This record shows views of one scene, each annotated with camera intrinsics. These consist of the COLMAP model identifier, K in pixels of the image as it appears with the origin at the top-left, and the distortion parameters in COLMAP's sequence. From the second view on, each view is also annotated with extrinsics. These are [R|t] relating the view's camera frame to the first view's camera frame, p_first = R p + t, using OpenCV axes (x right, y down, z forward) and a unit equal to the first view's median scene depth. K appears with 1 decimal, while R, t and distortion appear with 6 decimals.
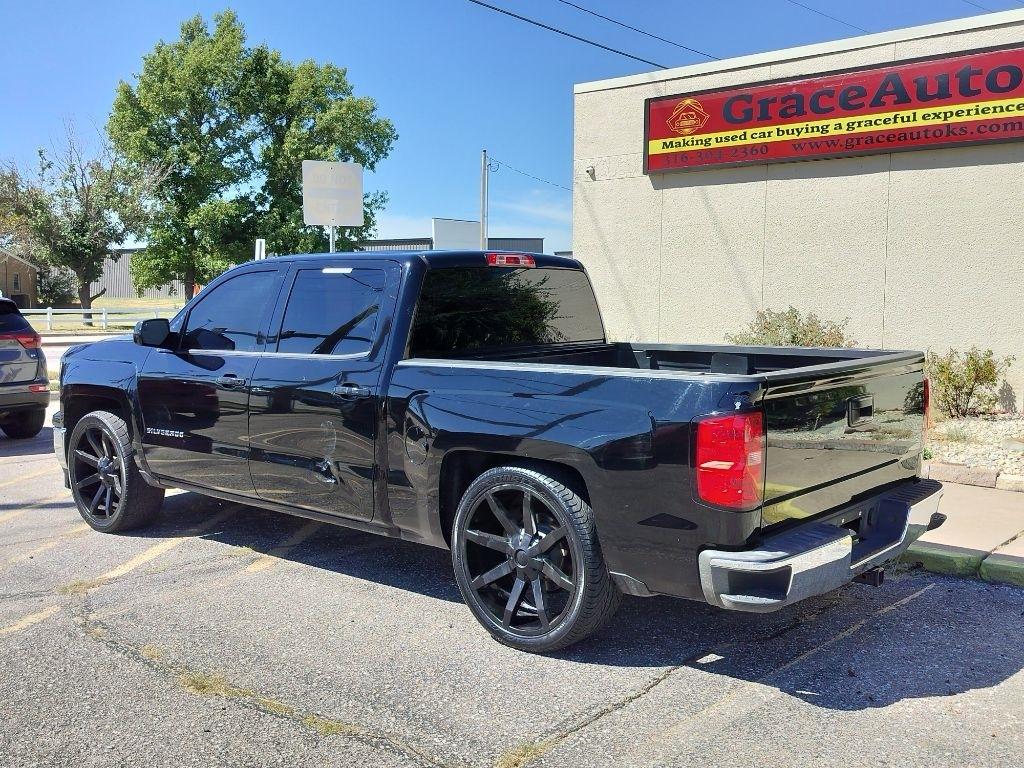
lens RADIAL K [[1012.0, 0, 507.6], [0, 1012.0, 385.8], [0, 0, 1]] dist [0.084464, -0.146976]
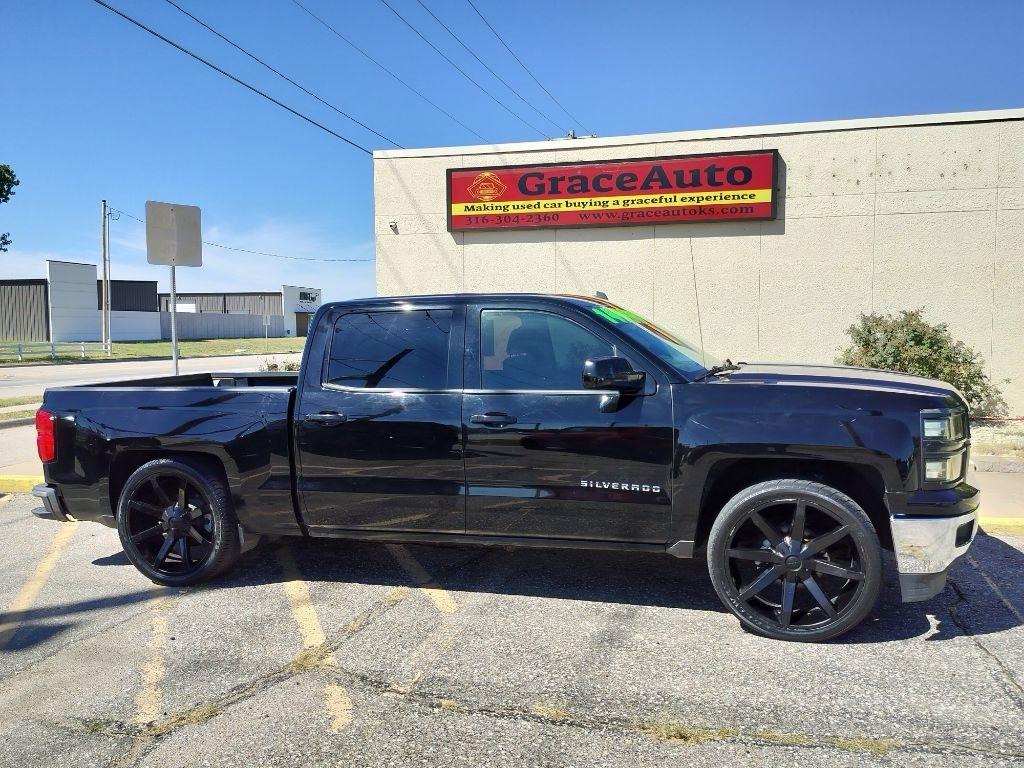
lens RADIAL K [[819.6, 0, 508.9], [0, 819.6, 384.2], [0, 0, 1]] dist [0.101897, -0.156479]
pose [[0.891441, -0.037029, 0.451620, -0.274997], [0.048866, 0.998699, -0.014569, -0.012394], [-0.450493, 0.035056, 0.892091, 0.124226]]
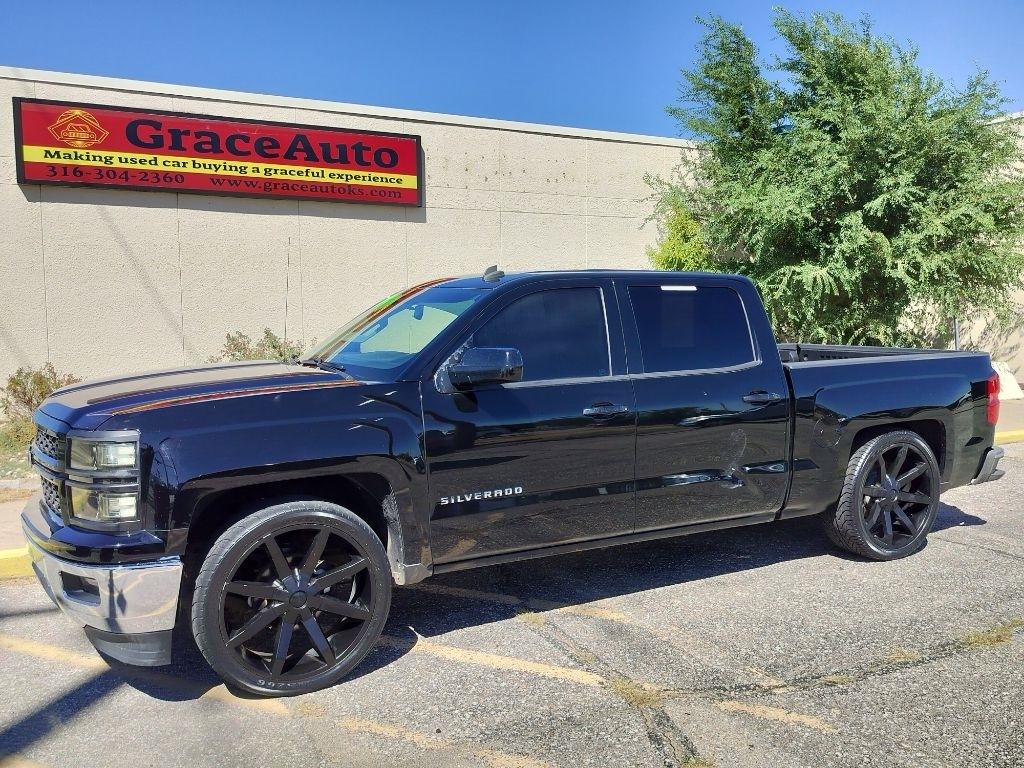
lens RADIAL K [[885.2, 0, 513.6], [0, 885.2, 384.8], [0, 0, 1]] dist [0.089350, -0.151577]
pose [[0.347200, -0.076264, 0.934685, -0.499080], [0.097645, 0.994210, 0.044850, -0.033843], [-0.932694, 0.075696, 0.352636, 0.393467]]
